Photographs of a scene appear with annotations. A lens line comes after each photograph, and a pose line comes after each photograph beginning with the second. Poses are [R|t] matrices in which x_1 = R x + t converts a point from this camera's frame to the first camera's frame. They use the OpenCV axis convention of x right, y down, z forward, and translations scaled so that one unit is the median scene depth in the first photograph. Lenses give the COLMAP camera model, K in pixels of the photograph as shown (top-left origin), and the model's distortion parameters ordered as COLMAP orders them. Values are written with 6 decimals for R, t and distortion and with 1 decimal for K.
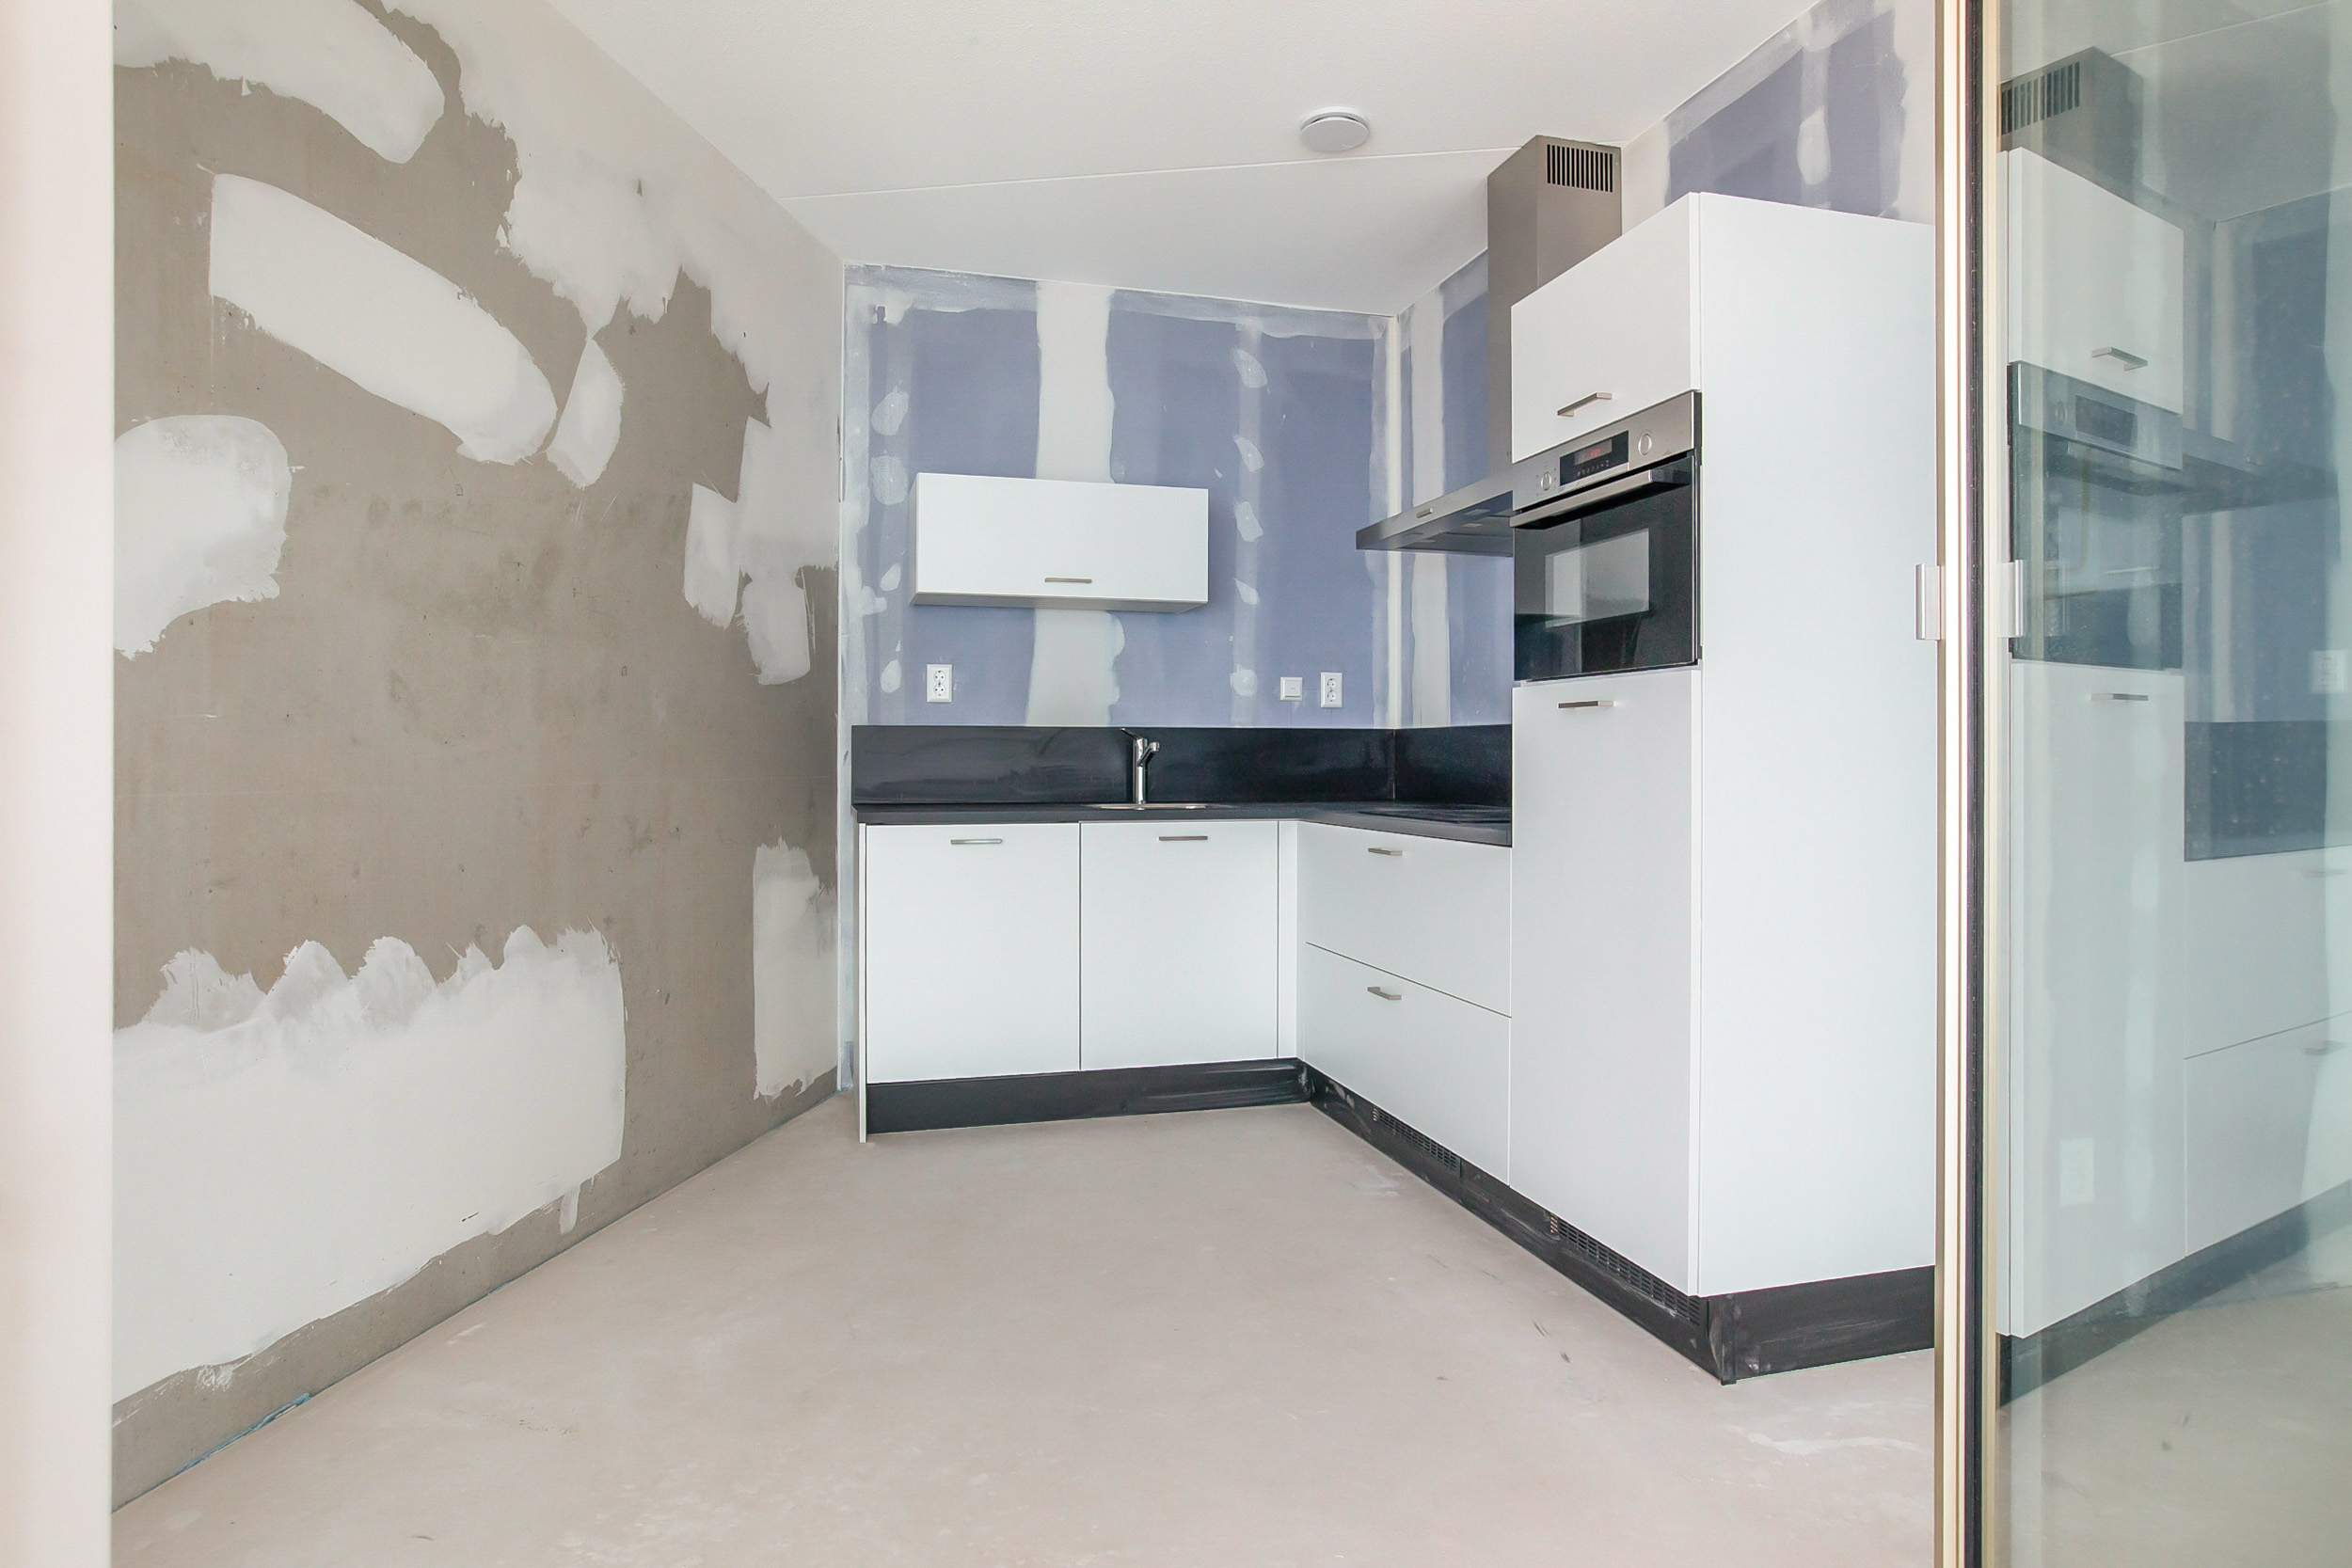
lens RADIAL K [[1331.4, 0, 1176.0], [0, 1331.4, 784.0], [0, 0, 1]] dist [-0.066241, 0.043902]
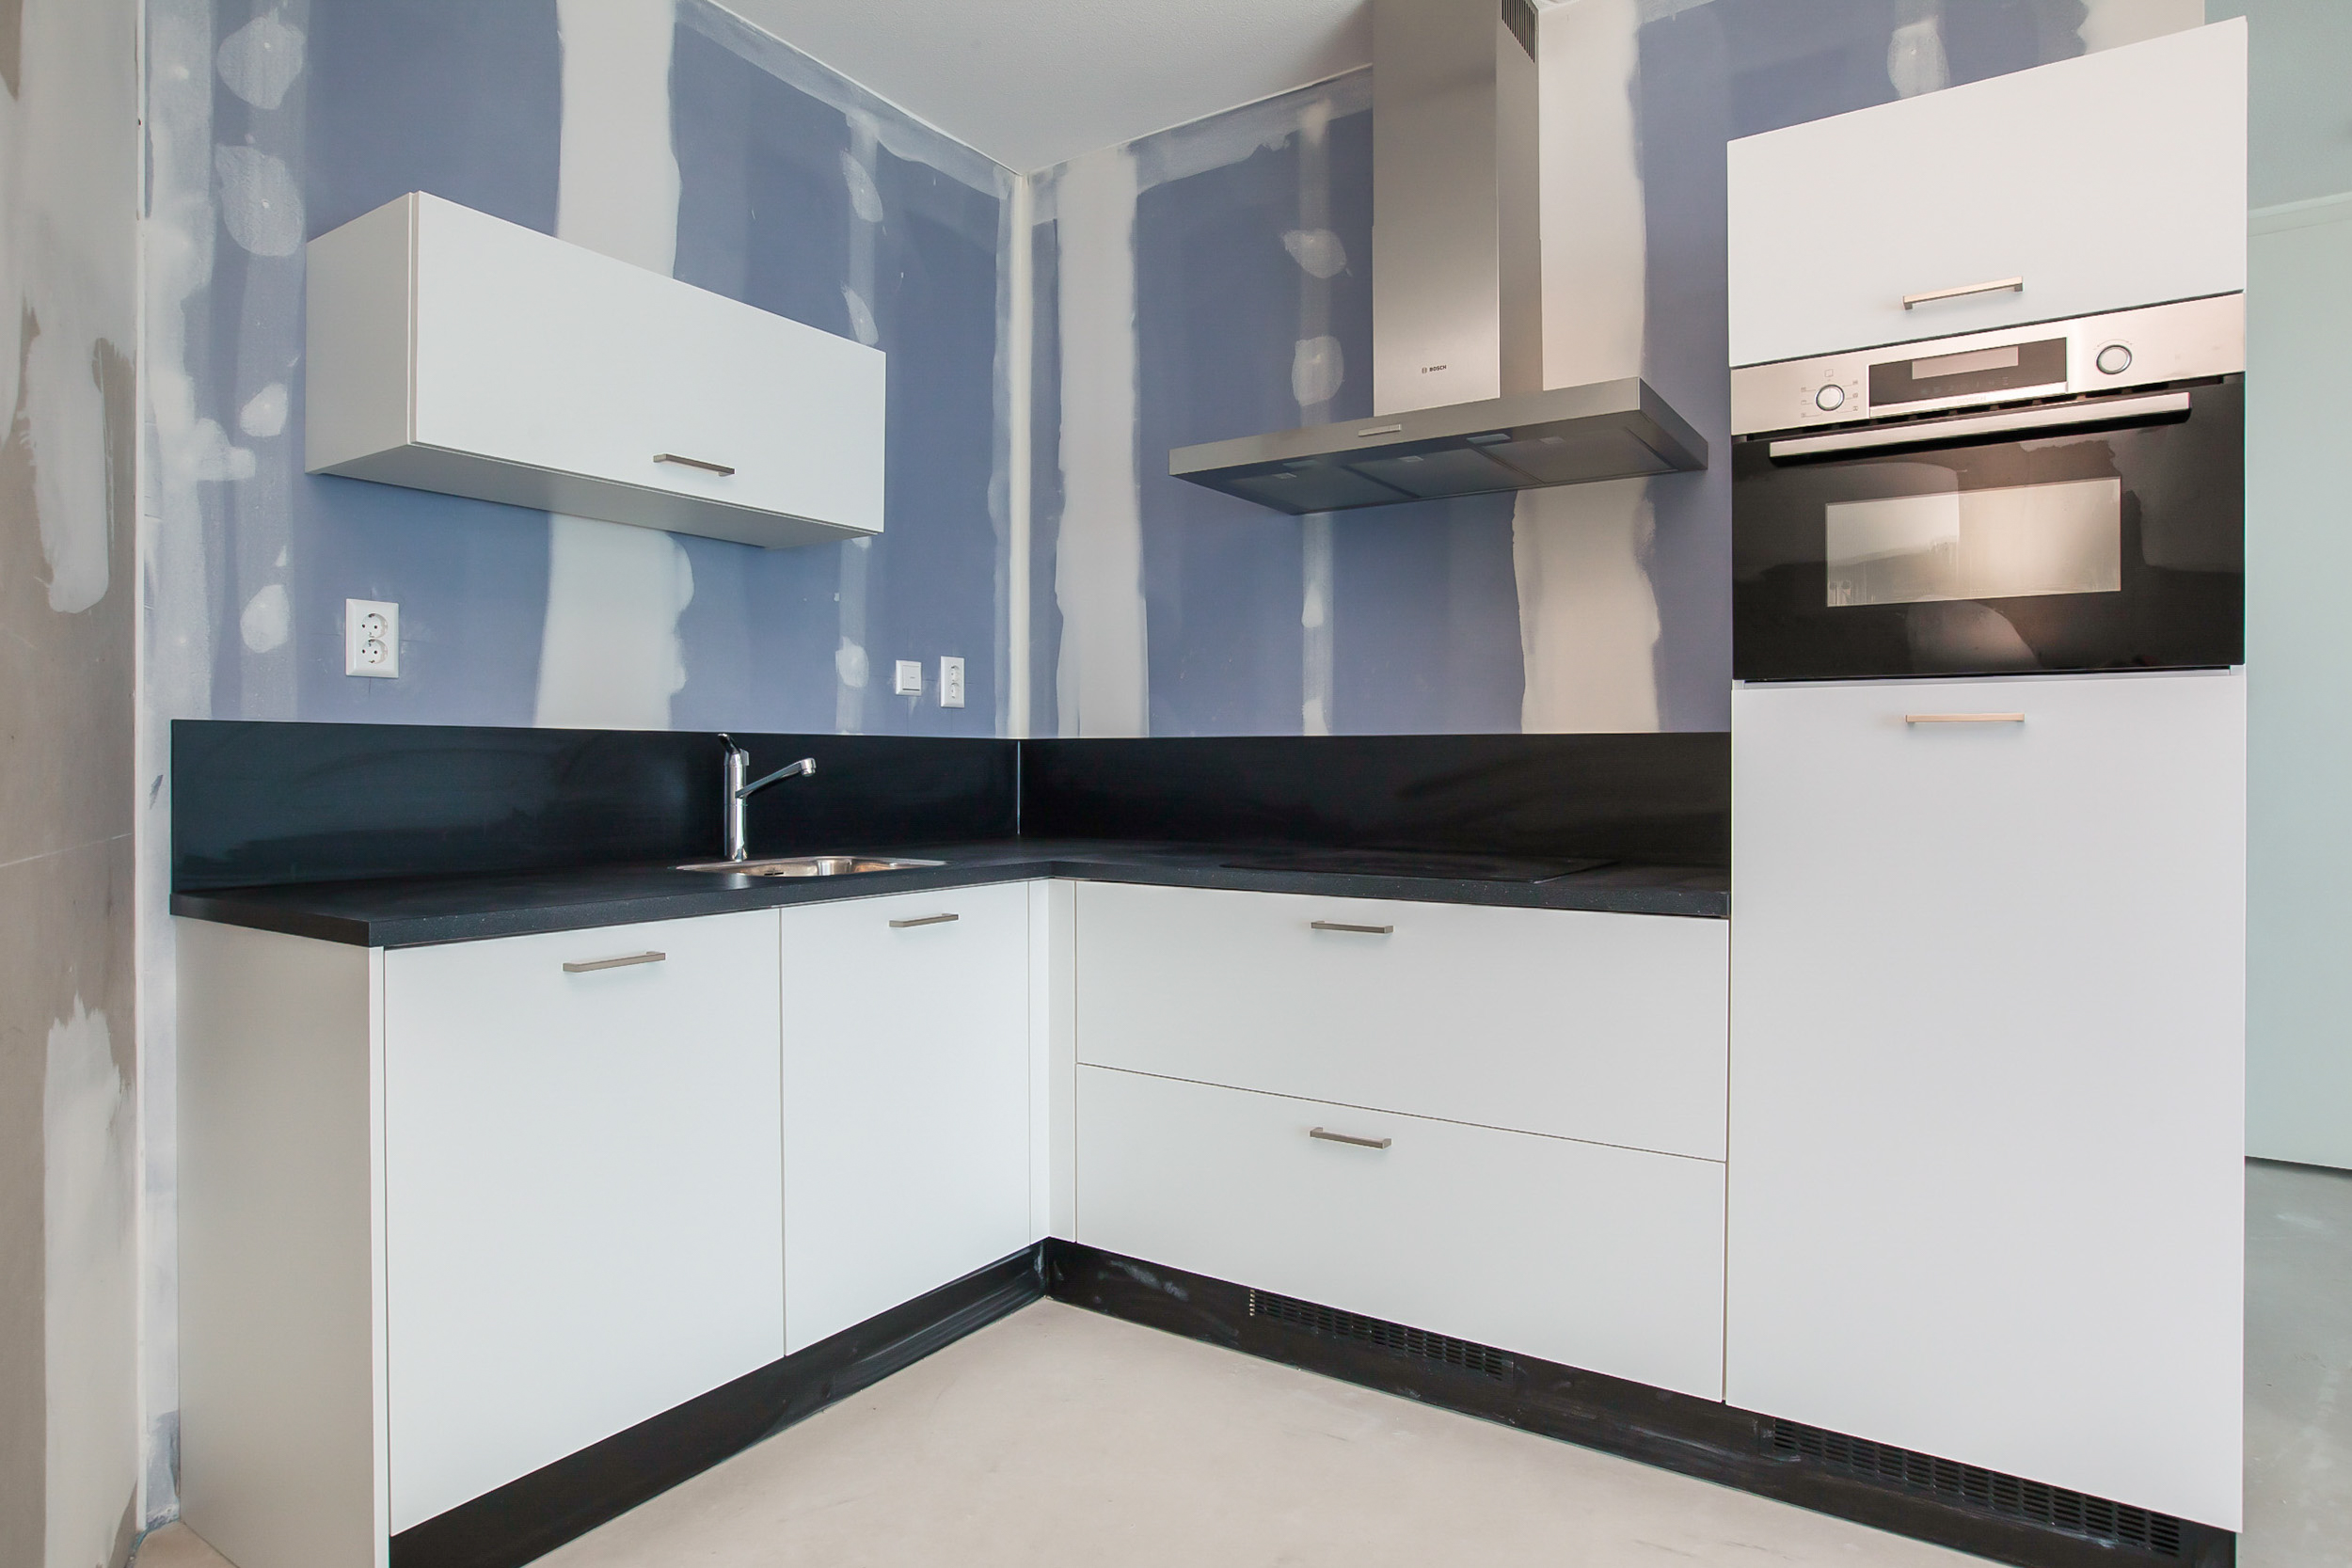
lens RADIAL K [[1331.4, 0, 1176.0], [0, 1331.4, 784.0], [0, 0, 1]] dist [-0.066241, 0.043902]
pose [[0.758027, -0.009567, 0.652153, -0.269969], [0.013013, 0.999915, -0.000457, -0.016964], [-0.652094, 0.008833, 0.758087, 0.429898]]
